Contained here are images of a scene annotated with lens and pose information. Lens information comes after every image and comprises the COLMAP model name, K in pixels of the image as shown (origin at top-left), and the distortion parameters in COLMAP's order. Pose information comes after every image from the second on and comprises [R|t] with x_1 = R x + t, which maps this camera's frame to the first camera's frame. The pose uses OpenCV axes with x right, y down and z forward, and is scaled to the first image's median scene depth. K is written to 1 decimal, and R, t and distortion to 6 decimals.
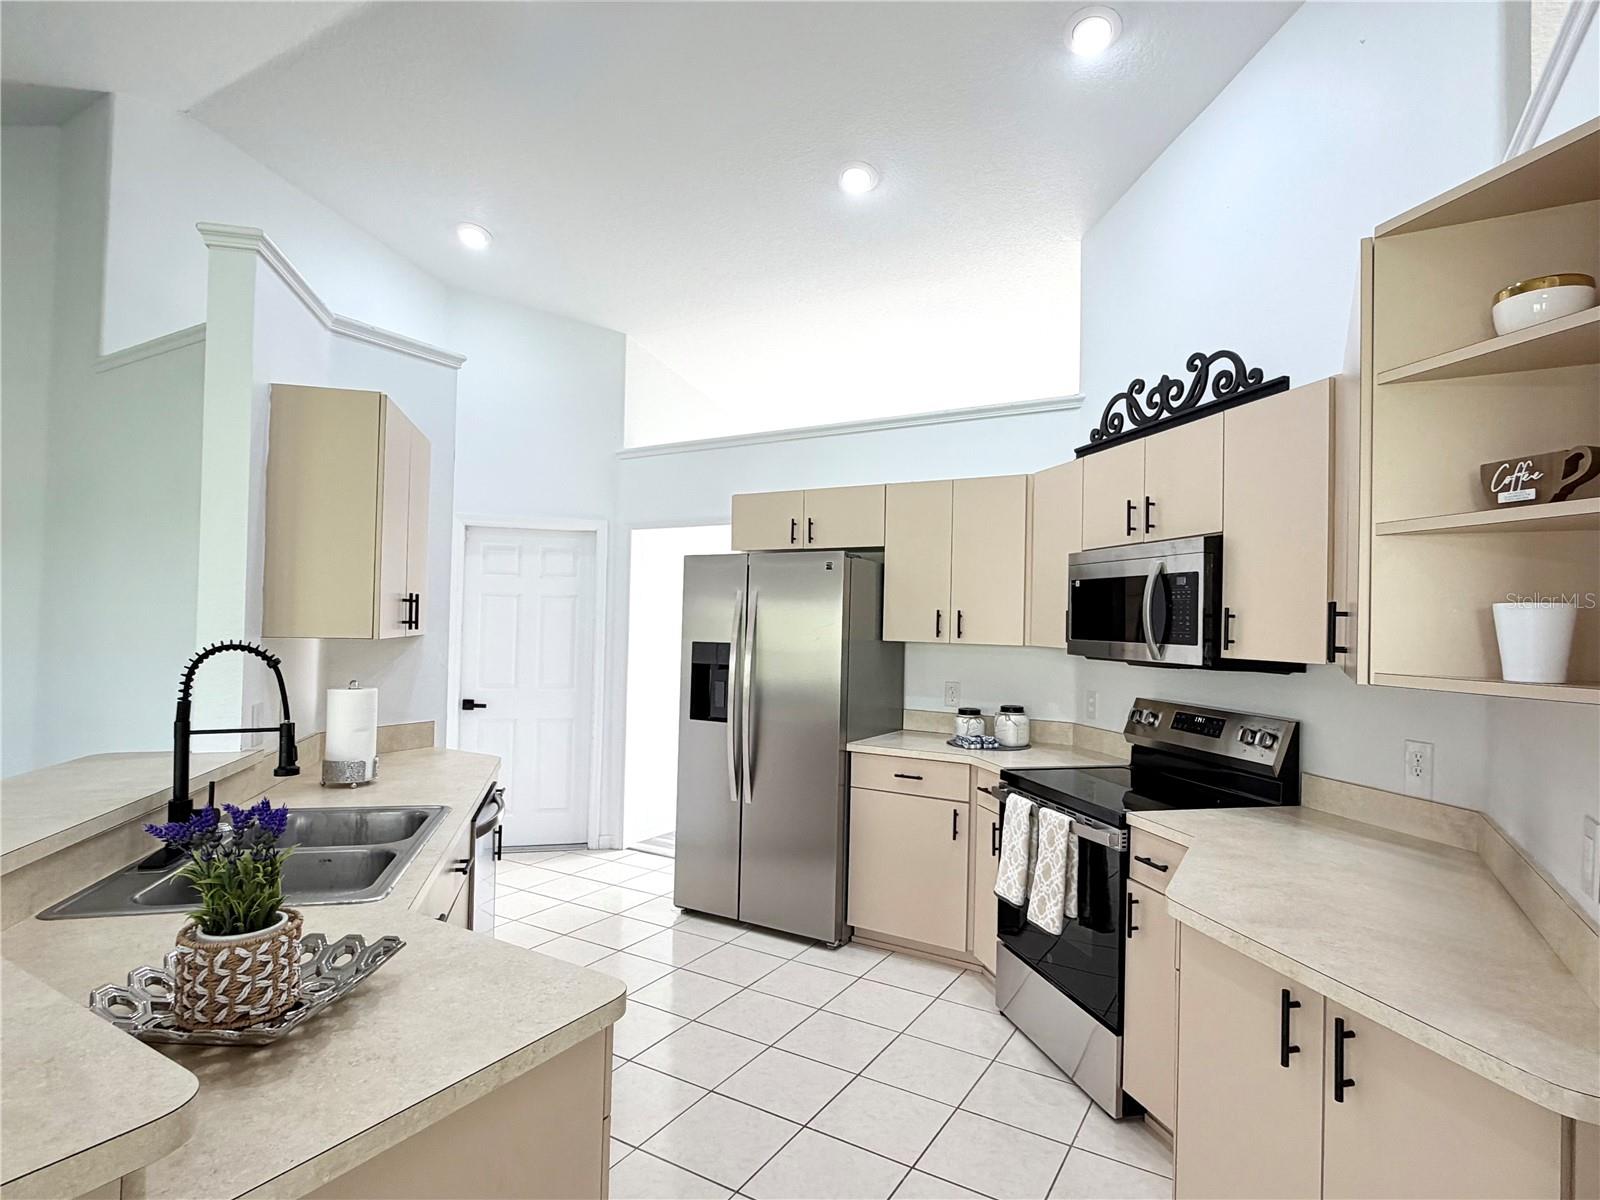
lens RADIAL K [[845.8, 0, 801.6], [0, 845.8, 602.8], [0, 0, 1]] dist [0.001977, -0.000439]
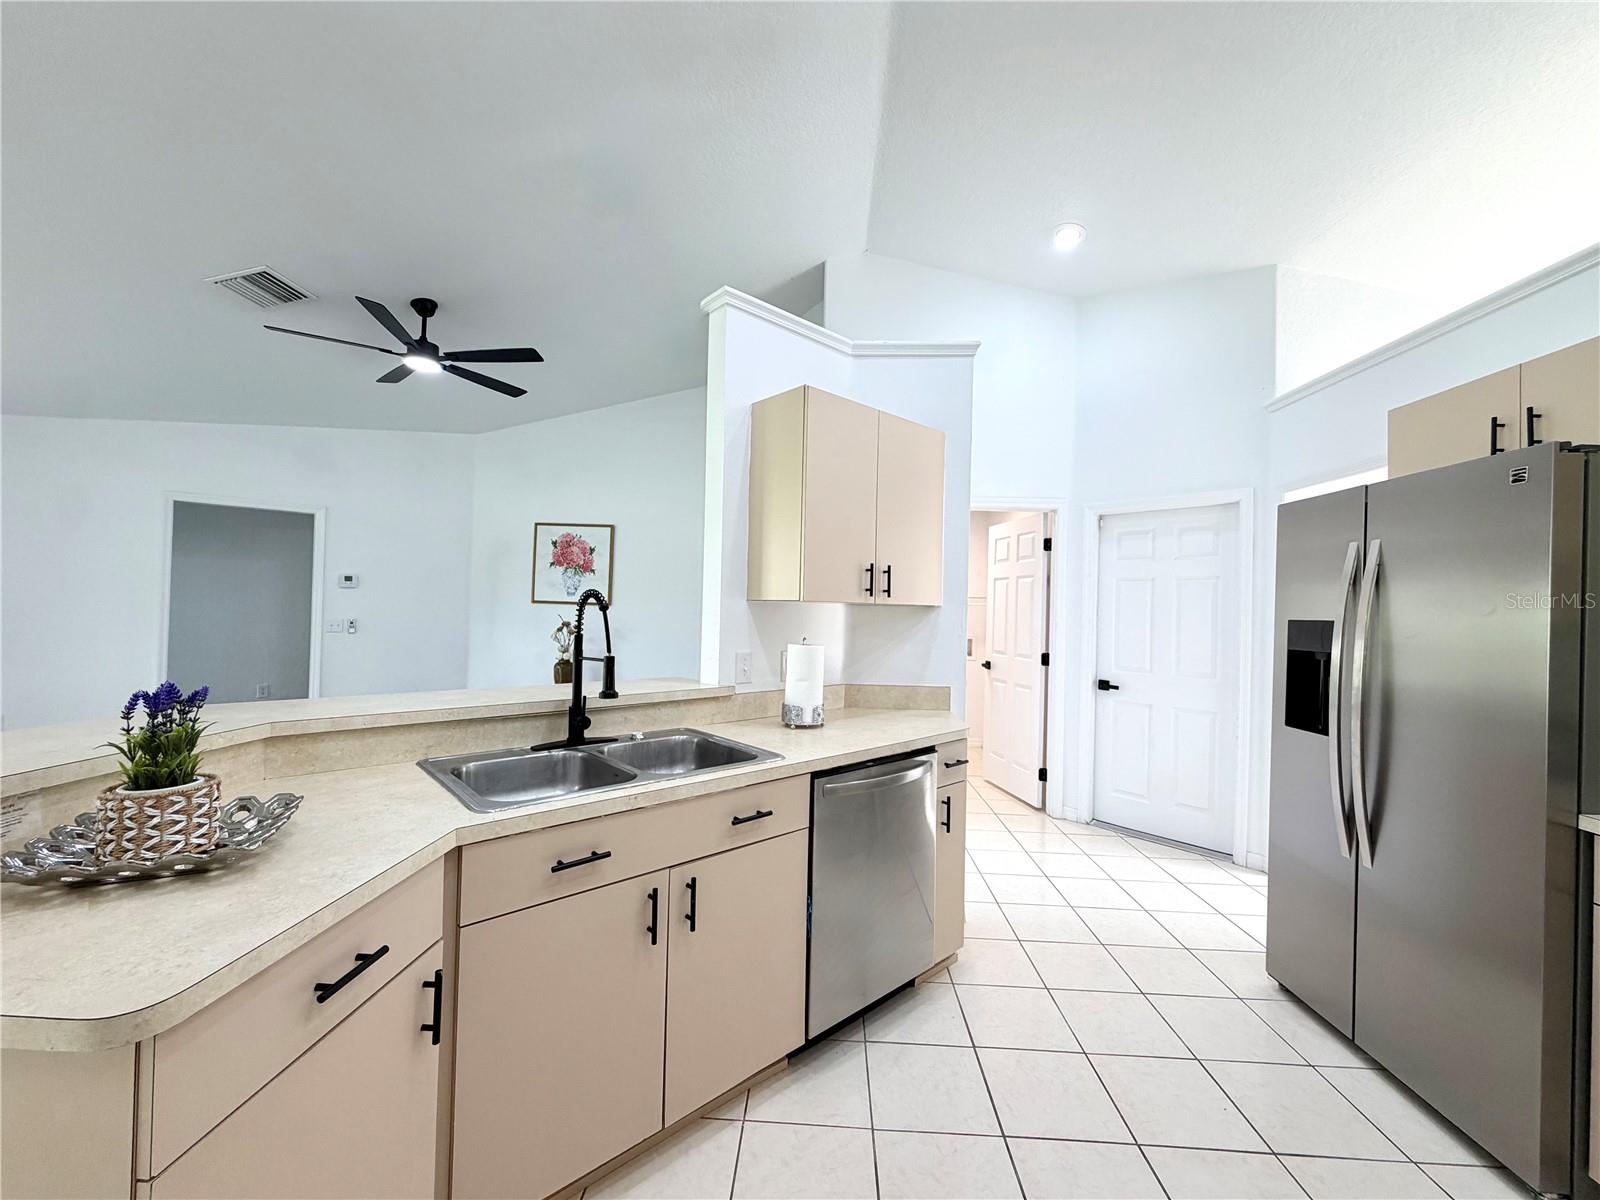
lens RADIAL K [[636.3, 0, 798.7], [0, 636.3, 602.4], [0, 0, 1]] dist [0.000474, 0.000268]
pose [[0.476849, -0.019971, -0.878758, 0.155846], [0.006627, 0.999795, -0.019126, 0.038805], [0.878960, 0.003297, 0.476884, 0.368855]]
